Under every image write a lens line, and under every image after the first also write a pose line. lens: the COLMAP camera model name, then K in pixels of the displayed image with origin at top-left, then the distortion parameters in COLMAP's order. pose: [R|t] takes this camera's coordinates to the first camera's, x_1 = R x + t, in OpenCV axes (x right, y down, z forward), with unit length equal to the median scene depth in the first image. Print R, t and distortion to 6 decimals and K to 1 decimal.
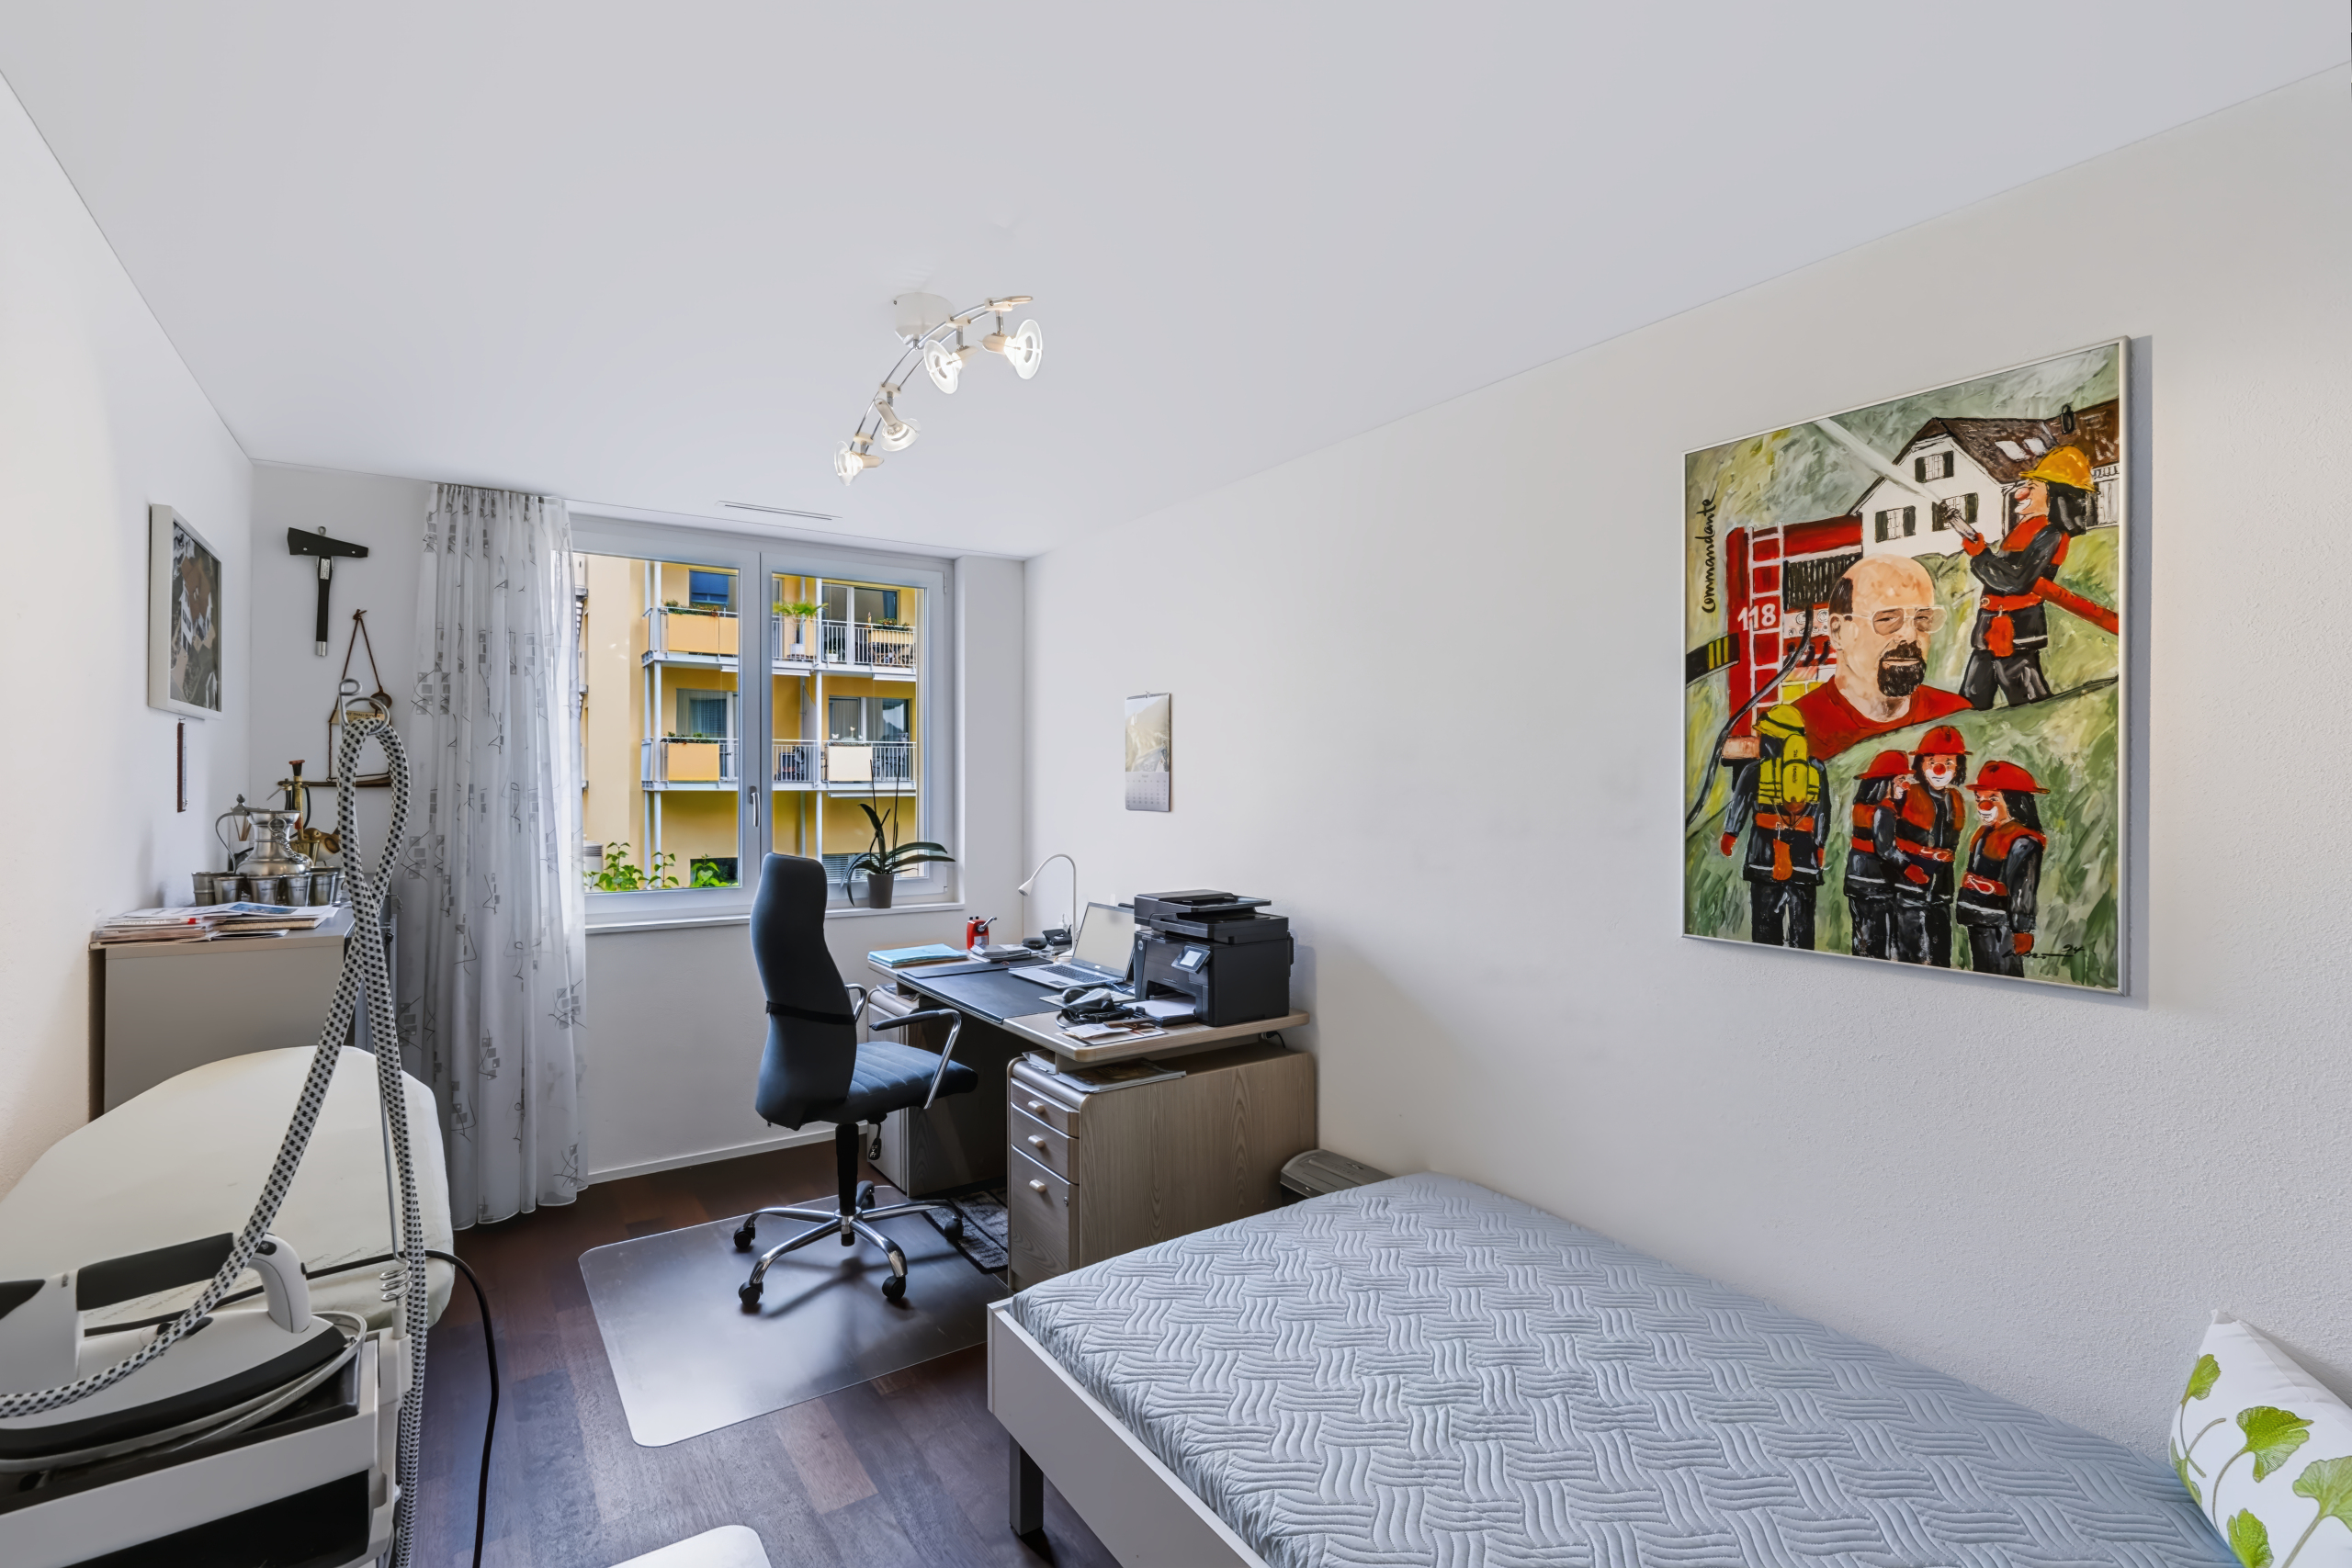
lens RADIAL K [[1081.4, 0, 1173.6], [0, 1081.4, 783.4], [0, 0, 1]] dist [-0.000085, -0.000002]
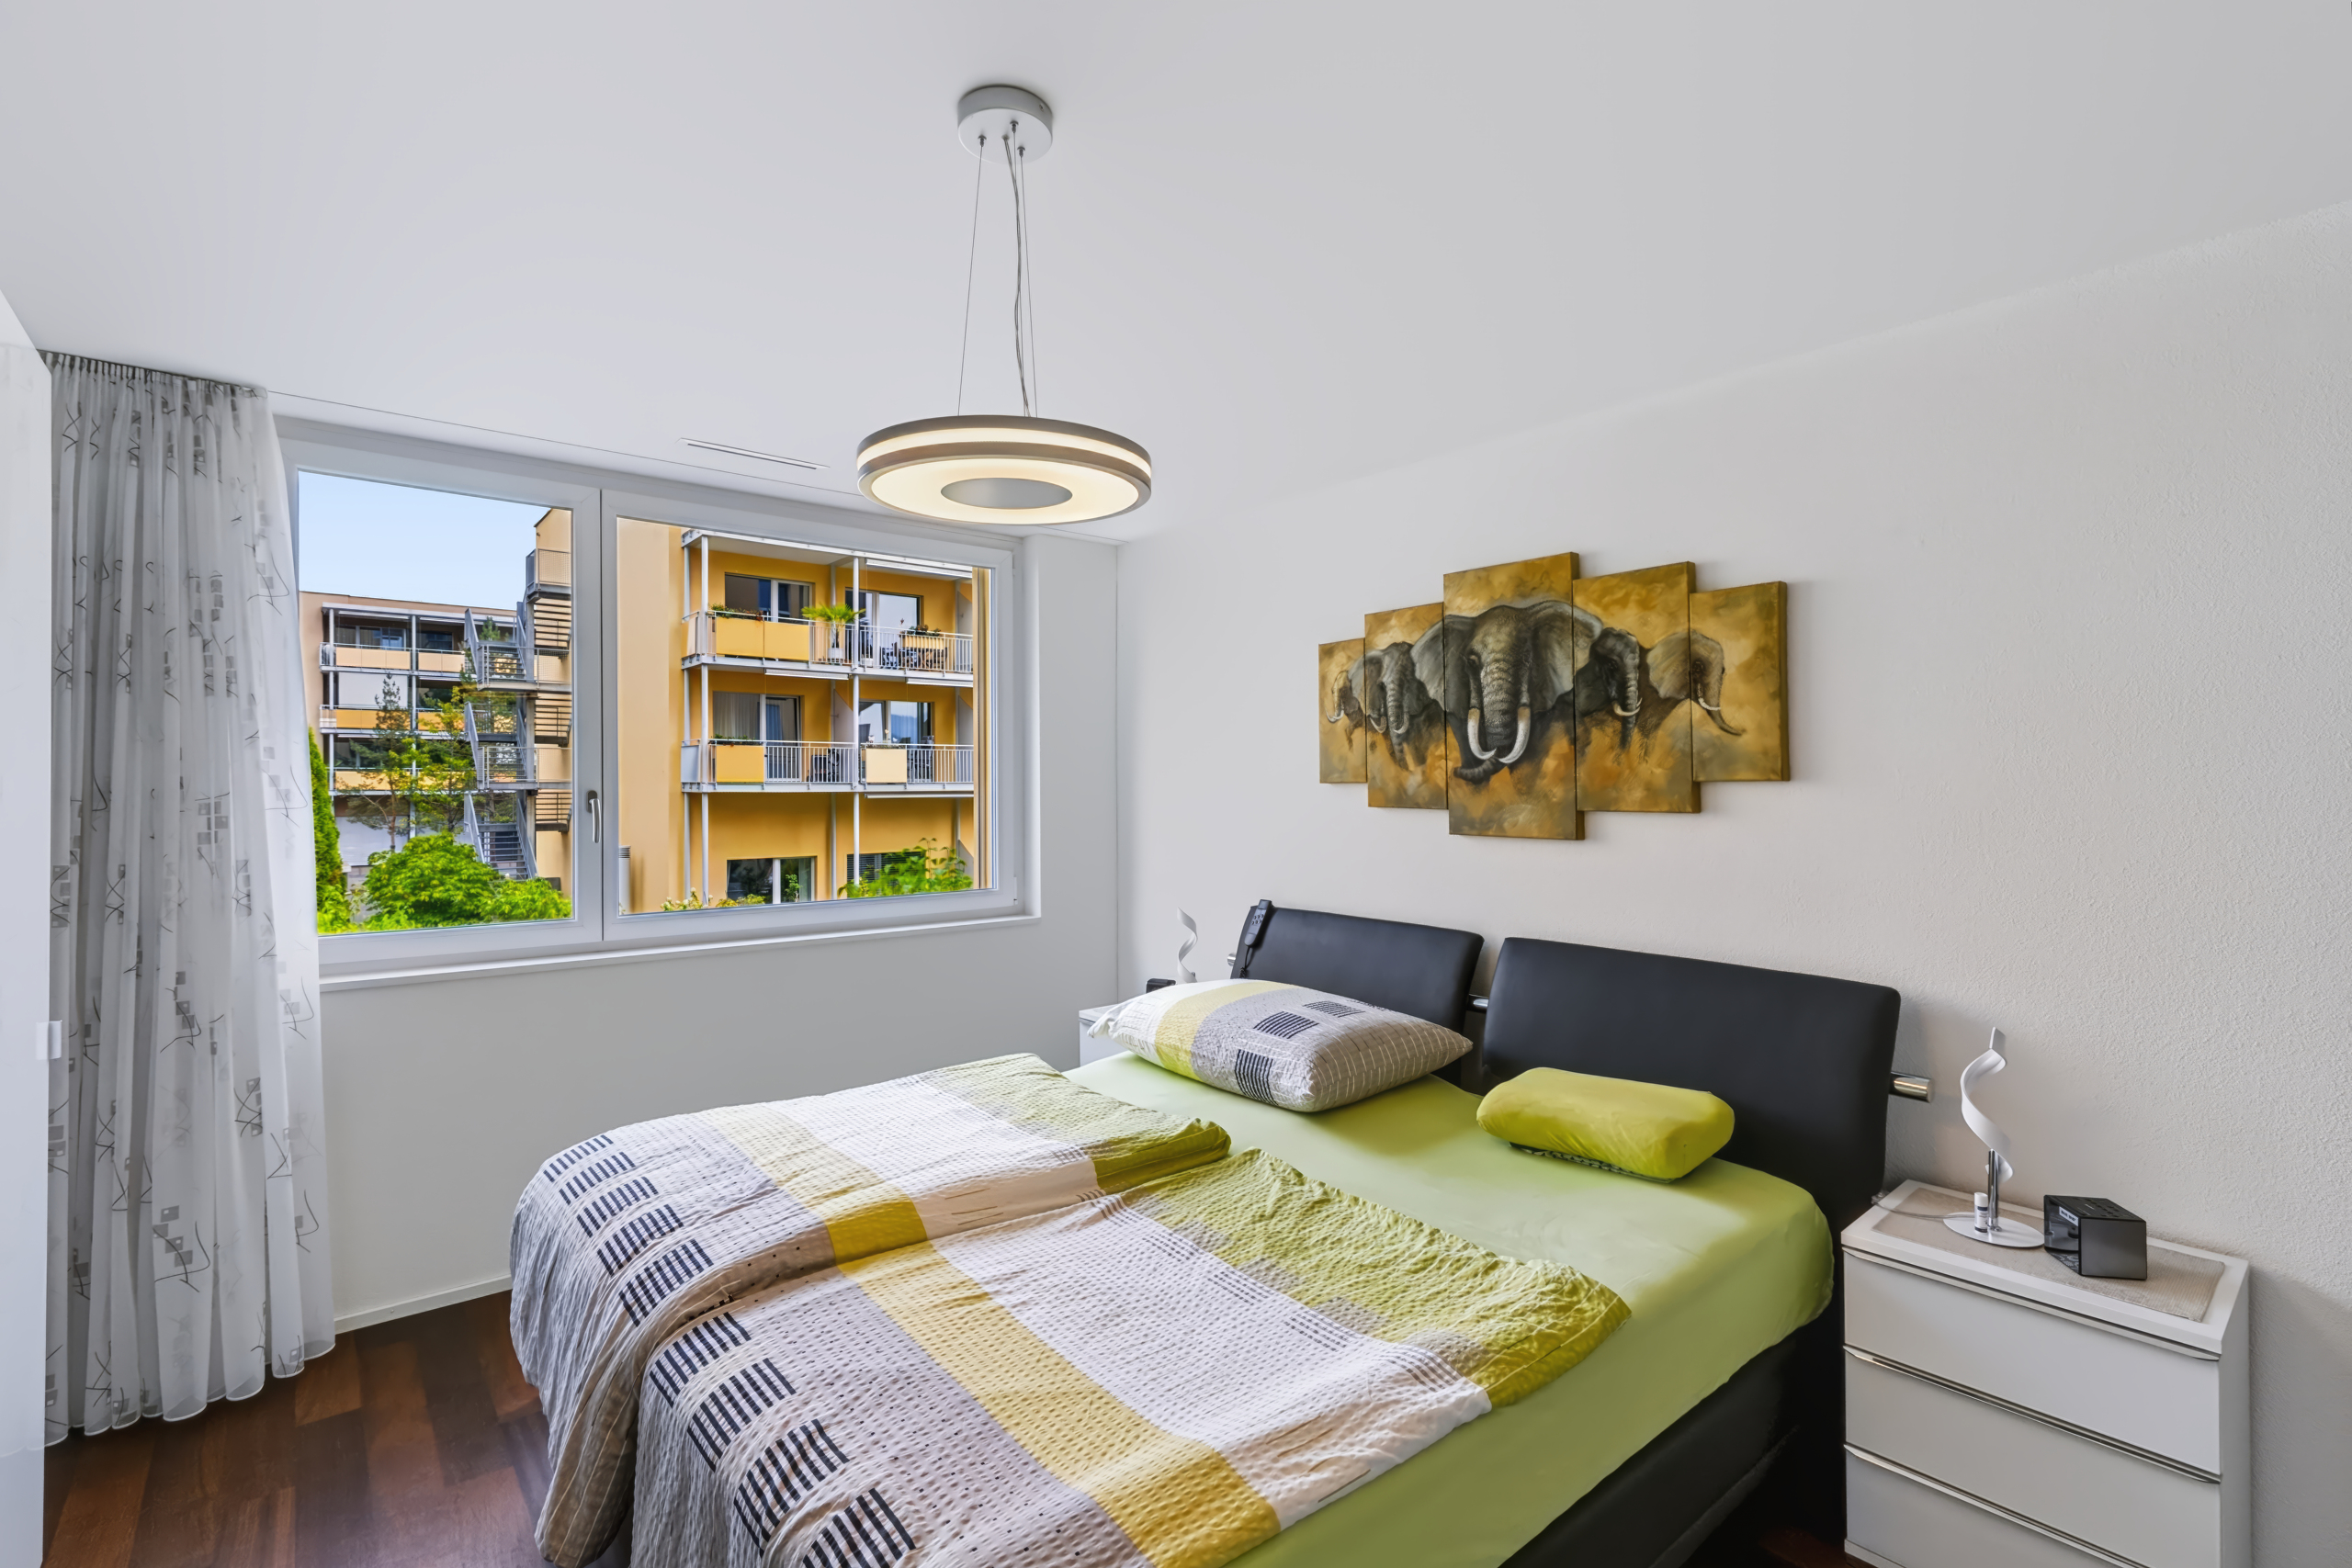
lens RADIAL K [[1081.4, 0, 1177.9], [0, 1081.4, 778.8], [0, 0, 1]] dist [-0.000085, -0.000002]
pose [[0.995909, -0.002513, 0.090323, -0.119991], [0.002972, 0.999983, -0.004955, 0.000111], [-0.090309, 0.005203, 0.995900, -0.043474]]
